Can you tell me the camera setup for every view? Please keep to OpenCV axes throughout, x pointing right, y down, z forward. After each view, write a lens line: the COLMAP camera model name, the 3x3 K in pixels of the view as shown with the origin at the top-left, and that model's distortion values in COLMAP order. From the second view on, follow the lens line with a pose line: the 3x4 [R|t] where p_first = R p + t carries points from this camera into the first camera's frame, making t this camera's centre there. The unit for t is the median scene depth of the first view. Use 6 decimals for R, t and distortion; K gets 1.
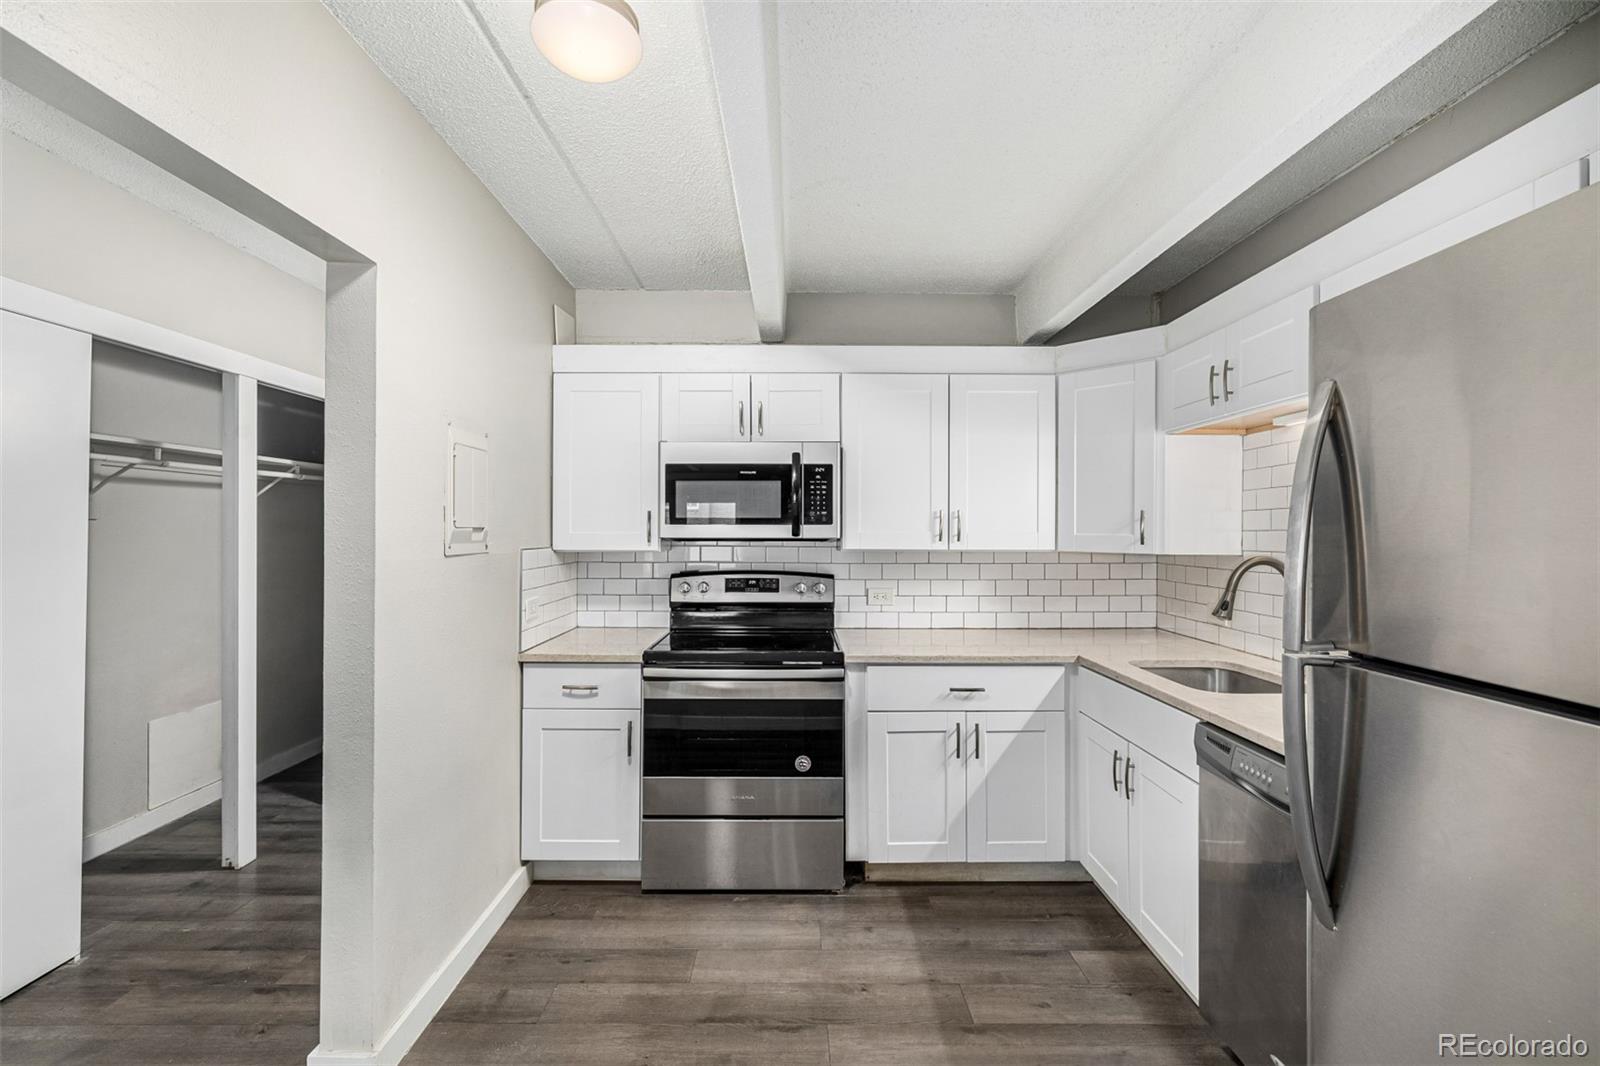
lens RADIAL K [[682.2, 0, 797.8], [0, 682.2, 528.0], [0, 0, 1]] dist [-0.001401, -0.000143]
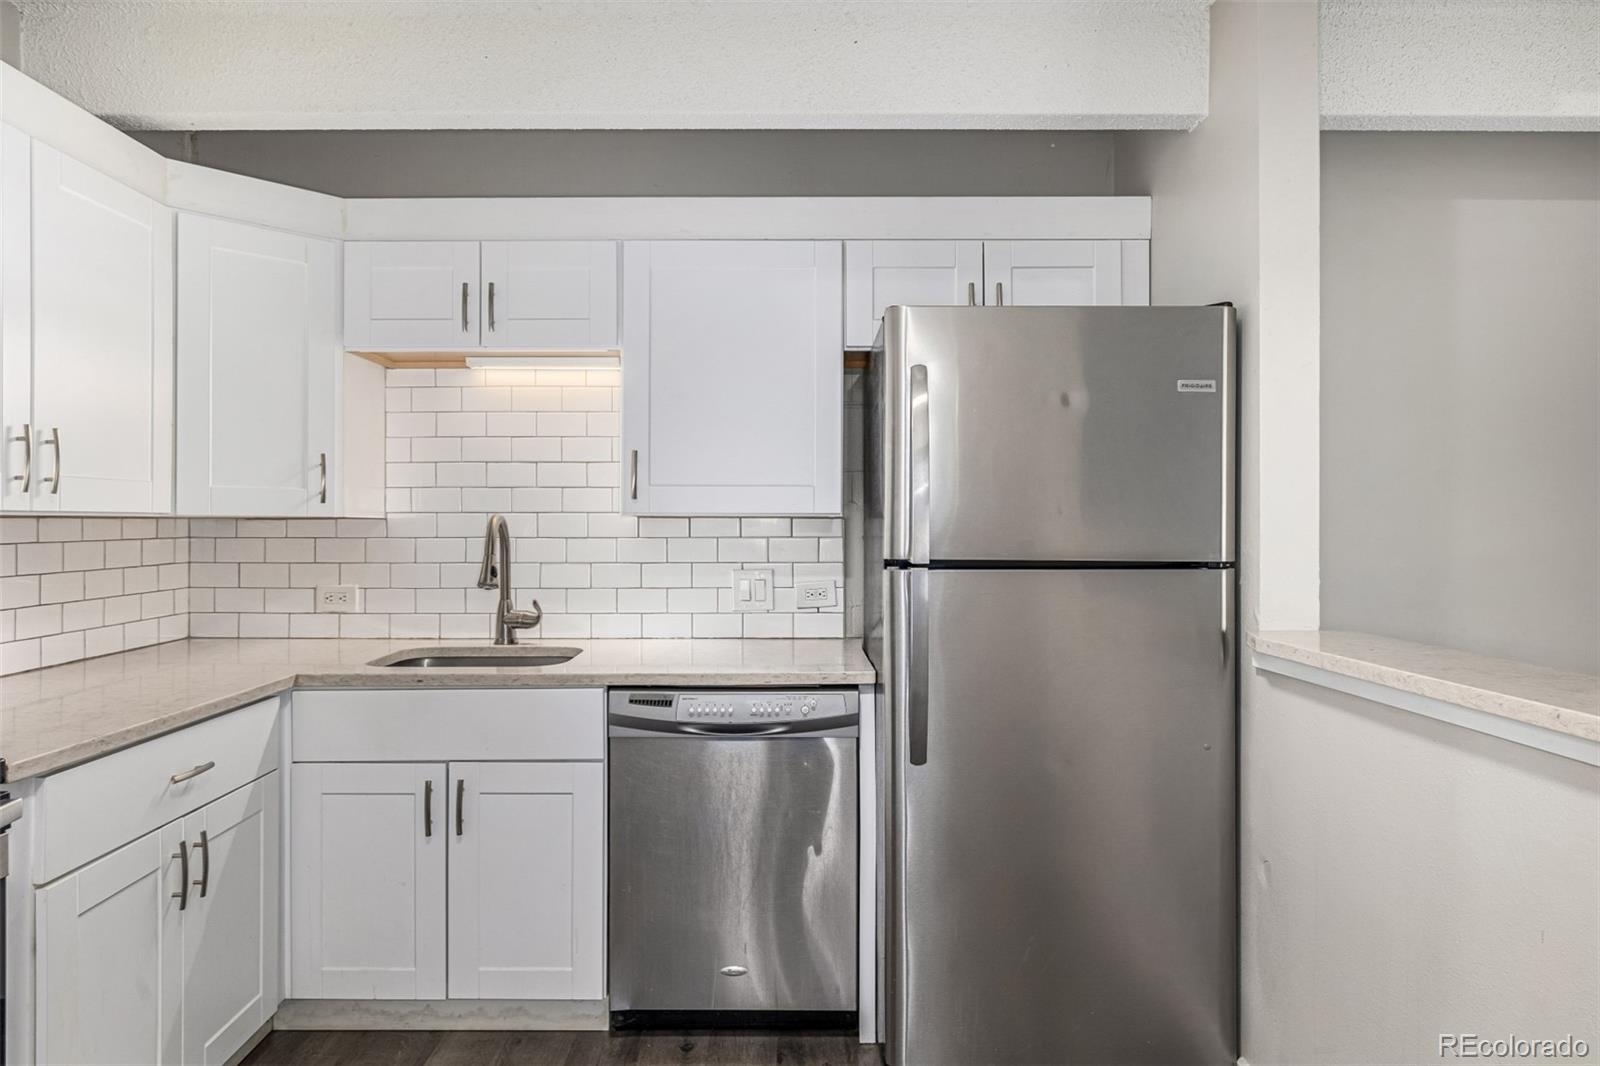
lens RADIAL K [[967.4, 0, 798.0], [0, 967.4, 524.4], [0, 0, 1]] dist [-0.001125, 0.000335]
pose [[0.002817, -0.007675, 0.999967, -0.480583], [-0.002900, 0.999966, 0.007683, 0.037372], [-0.999992, -0.002922, 0.002795, 0.514793]]
